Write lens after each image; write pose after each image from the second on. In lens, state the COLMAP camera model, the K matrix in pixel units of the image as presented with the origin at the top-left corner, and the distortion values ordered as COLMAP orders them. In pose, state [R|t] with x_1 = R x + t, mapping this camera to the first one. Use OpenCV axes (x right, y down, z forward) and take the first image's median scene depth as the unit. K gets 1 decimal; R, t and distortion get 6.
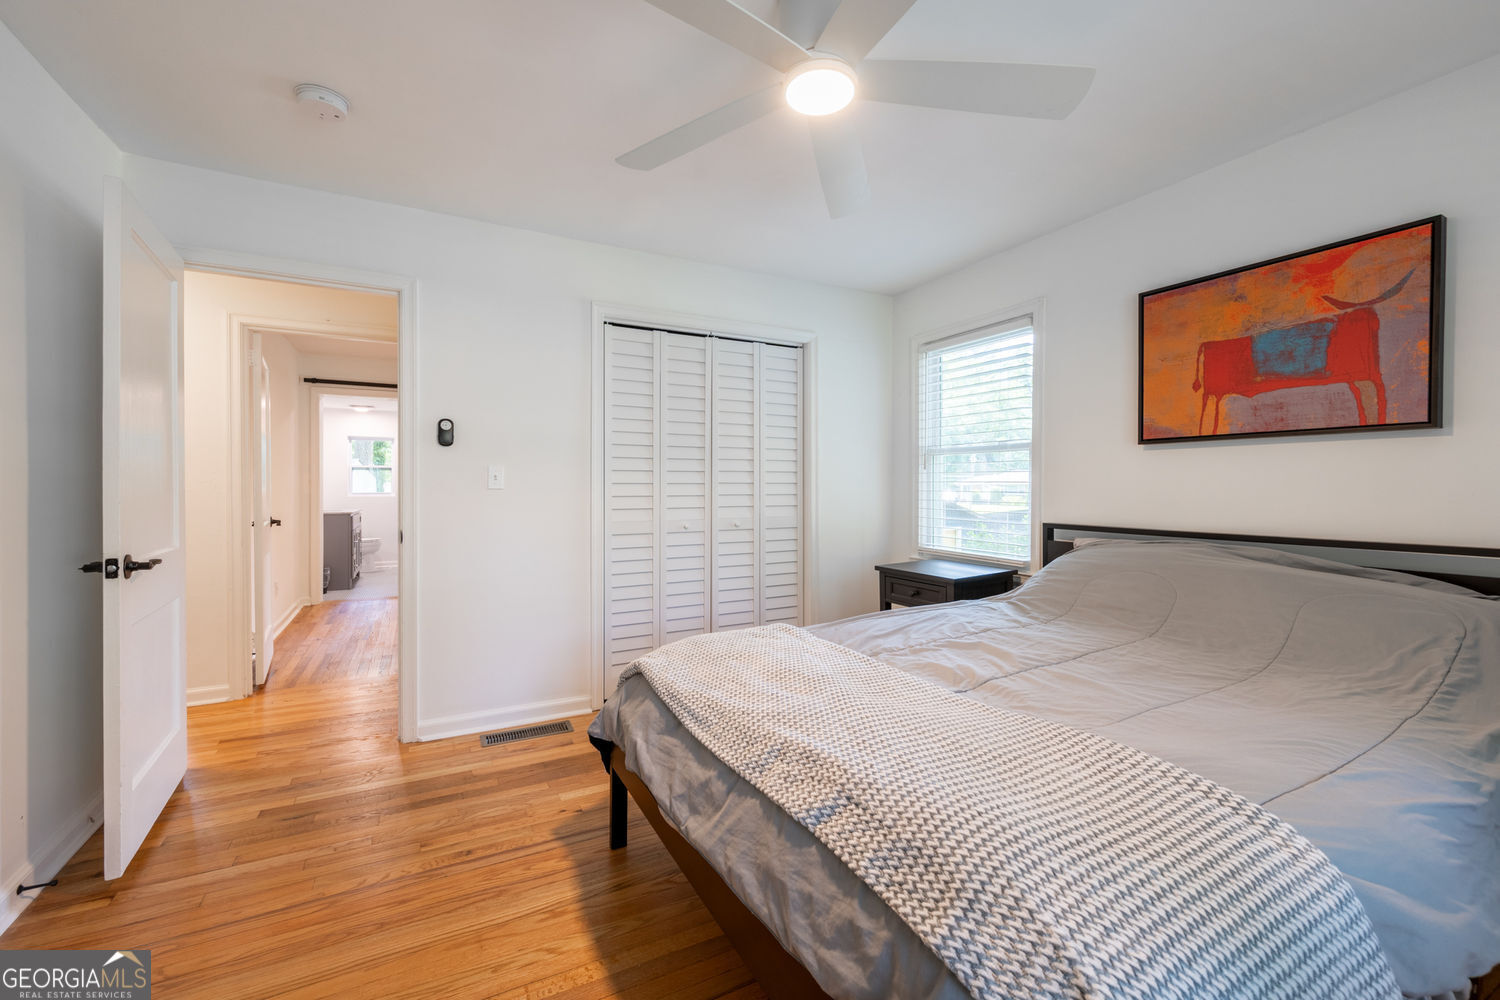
lens RADIAL K [[605.2, 0, 780.1], [0, 605.2, 483.4], [0, 0, 1]] dist [-0.001051, -0.000738]
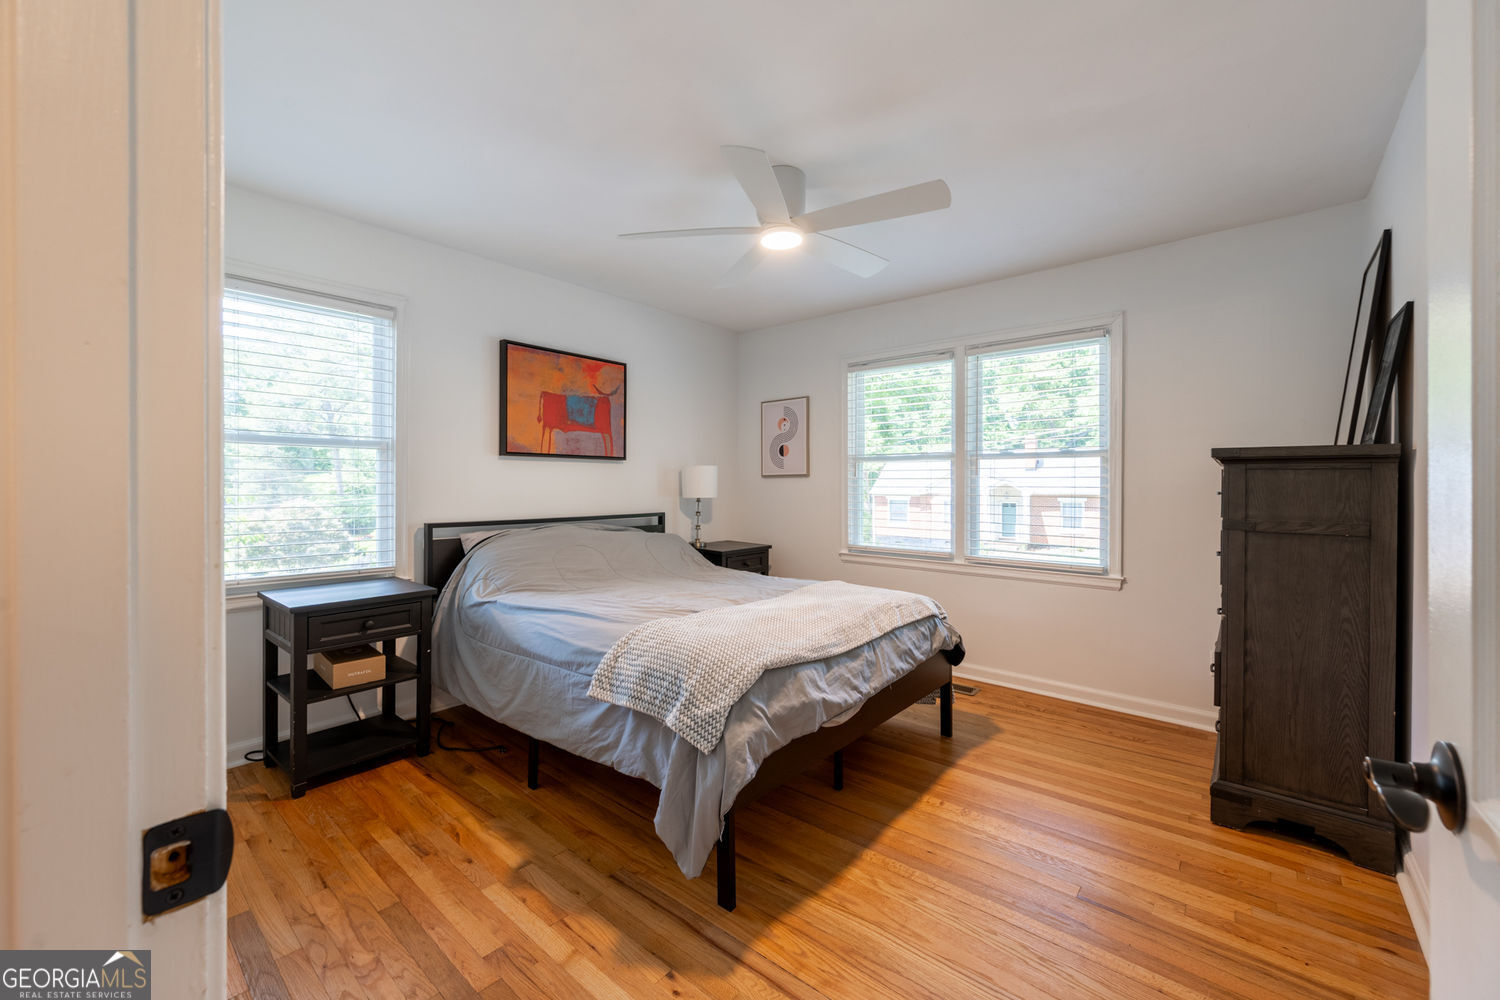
lens RADIAL K [[605.2, 0, 747.8], [0, 605.2, 496.9], [0, 0, 1]] dist [-0.001051, -0.000738]
pose [[-0.325819, -0.012786, 0.945346, -0.915837], [-0.000809, 0.999912, 0.013245, 0.007680], [-0.945432, 0.003551, -0.325801, 1.057985]]
